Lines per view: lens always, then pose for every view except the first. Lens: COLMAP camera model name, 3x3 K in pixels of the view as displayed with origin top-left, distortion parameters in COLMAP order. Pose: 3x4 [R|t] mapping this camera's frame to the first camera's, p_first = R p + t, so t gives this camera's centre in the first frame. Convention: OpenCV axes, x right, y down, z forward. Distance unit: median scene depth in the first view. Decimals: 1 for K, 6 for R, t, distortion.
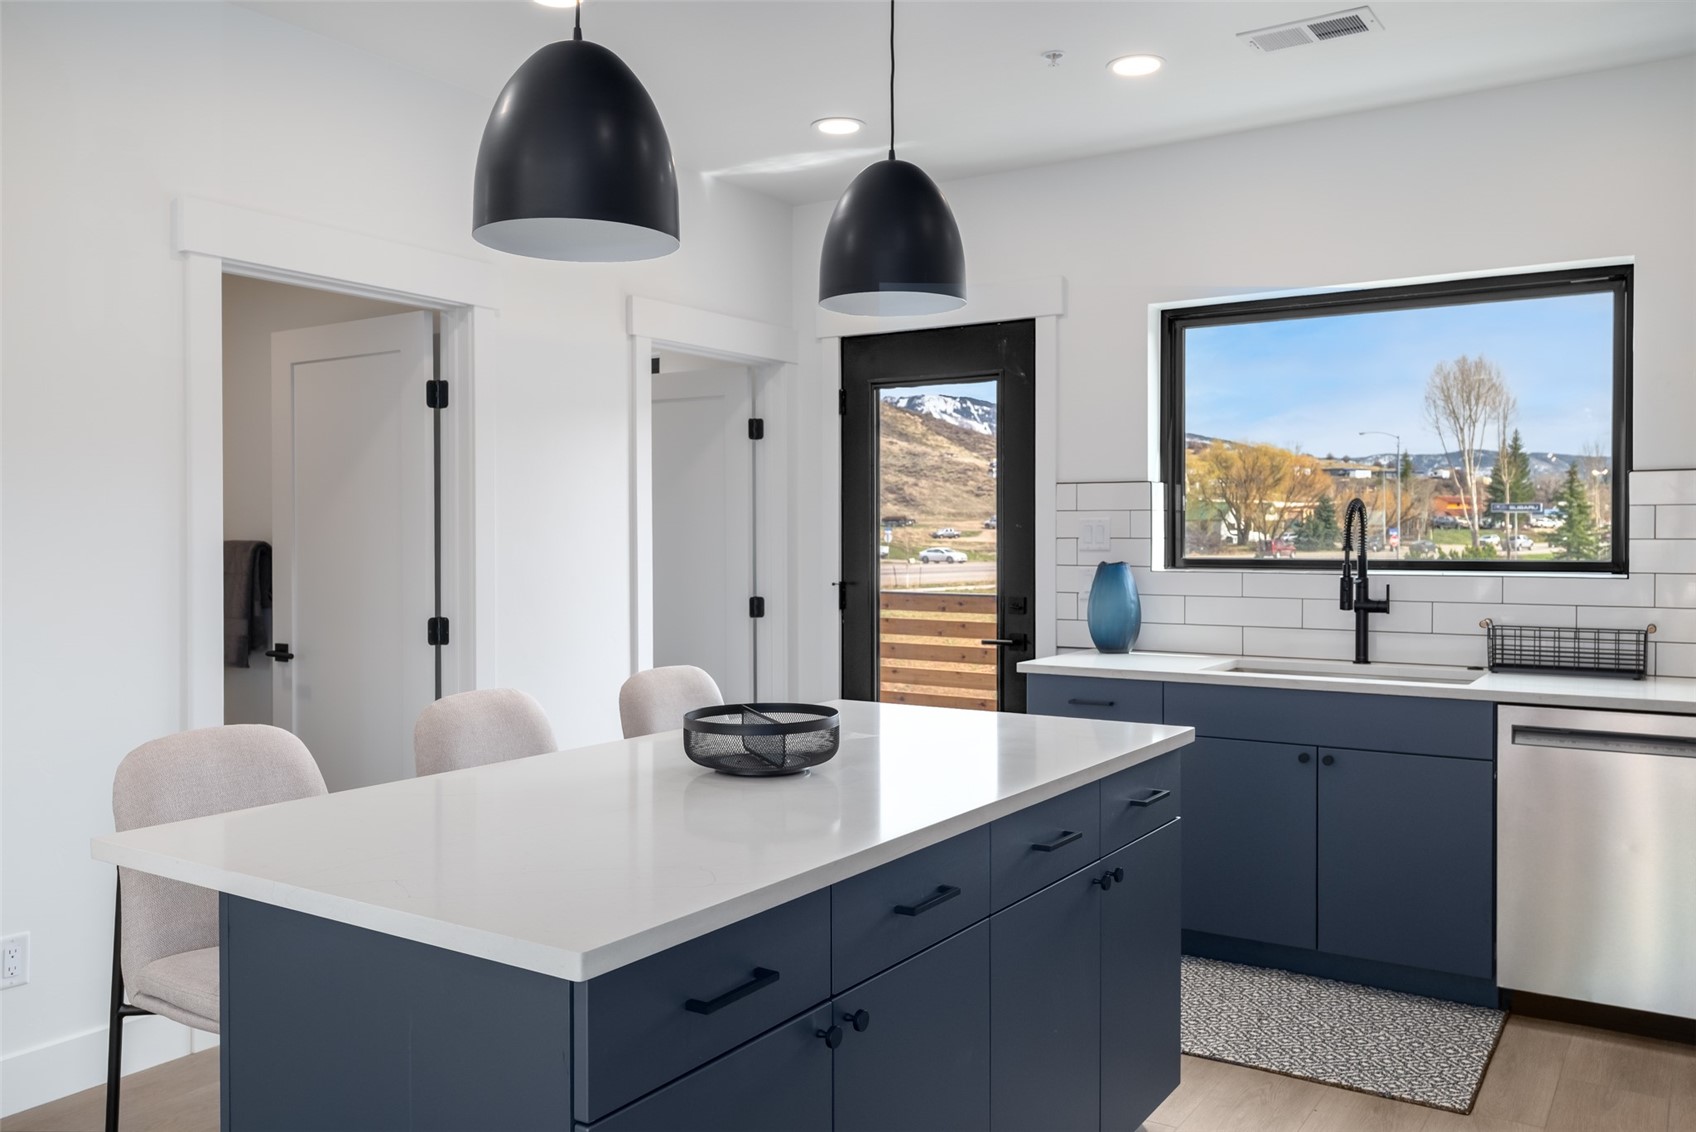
lens RADIAL K [[1314.1, 0, 845.7], [0, 1314.1, 556.2], [0, 0, 1]] dist [0.005273, 0.003499]
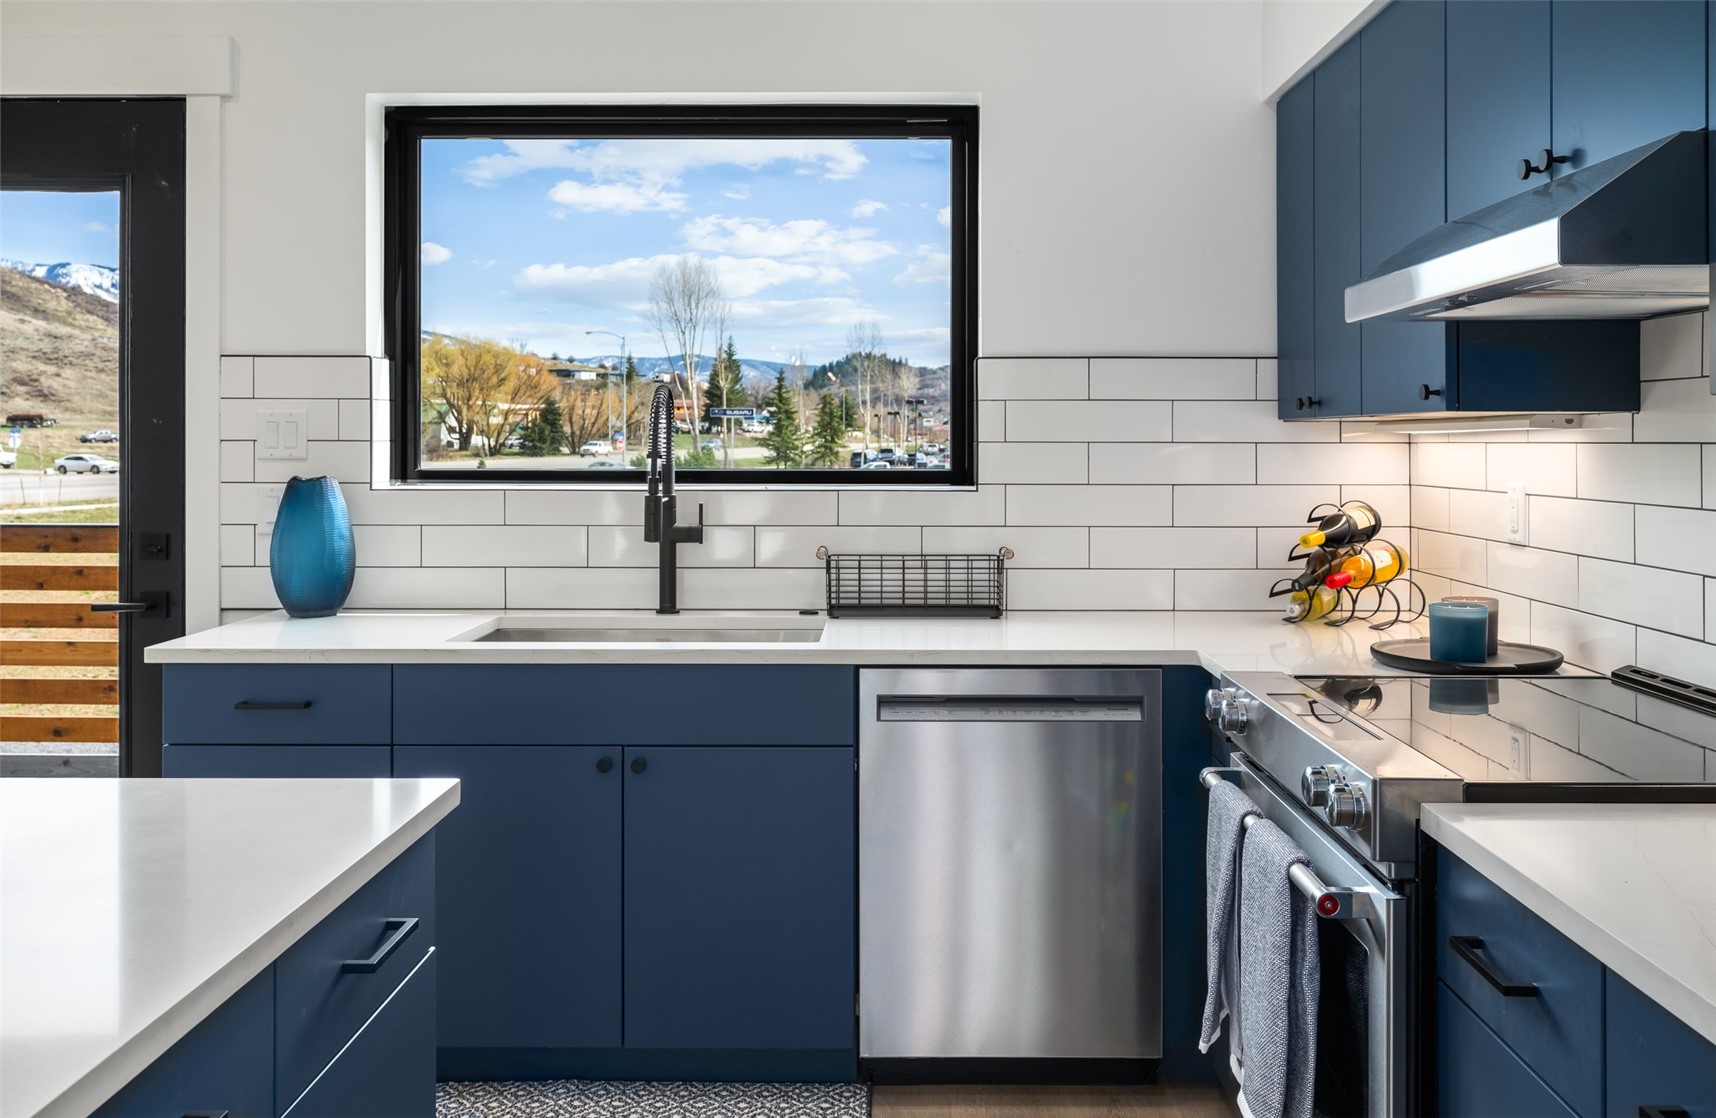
lens RADIAL K [[1444.5, 0, 841.9], [0, 1444.5, 430.0], [0, 0, 1]] dist [-0.006537, 0.011059]
pose [[0.852686, 0.005135, 0.522398, 0.052048], [0.006606, 0.999766, -0.020611, -0.002293], [-0.522382, 0.021025, 0.852453, 0.244290]]
